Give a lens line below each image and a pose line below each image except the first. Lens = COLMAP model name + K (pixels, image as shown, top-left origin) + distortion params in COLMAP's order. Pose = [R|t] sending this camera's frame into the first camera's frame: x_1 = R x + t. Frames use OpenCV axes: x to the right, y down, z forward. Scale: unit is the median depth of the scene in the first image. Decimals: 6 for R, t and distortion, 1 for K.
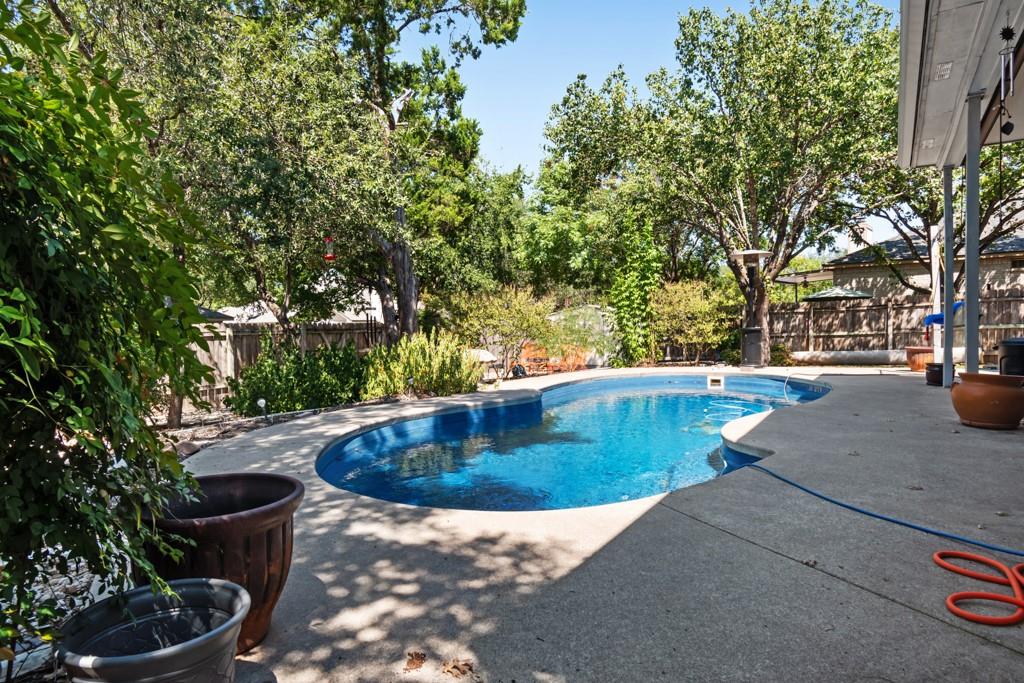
lens RADIAL K [[601.9, 0, 511.1], [0, 601.9, 338.7], [0, 0, 1]] dist [0.000818, 0.000203]
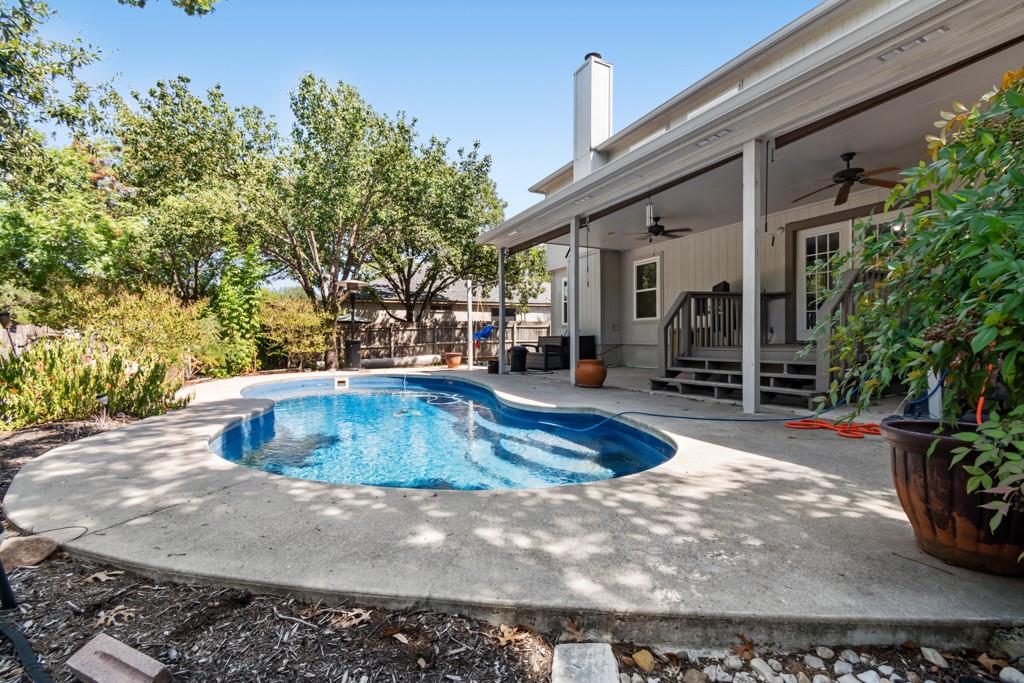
lens RADIAL K [[449.9, 0, 519.8], [0, 449.9, 338.1], [0, 0, 1]] dist [0.000243, -0.000071]
pose [[0.501937, 0.020982, 0.864650, -0.198575], [0.012864, 0.999414, -0.031720, 0.010127], [-0.864809, 0.027044, 0.501373, 0.156721]]
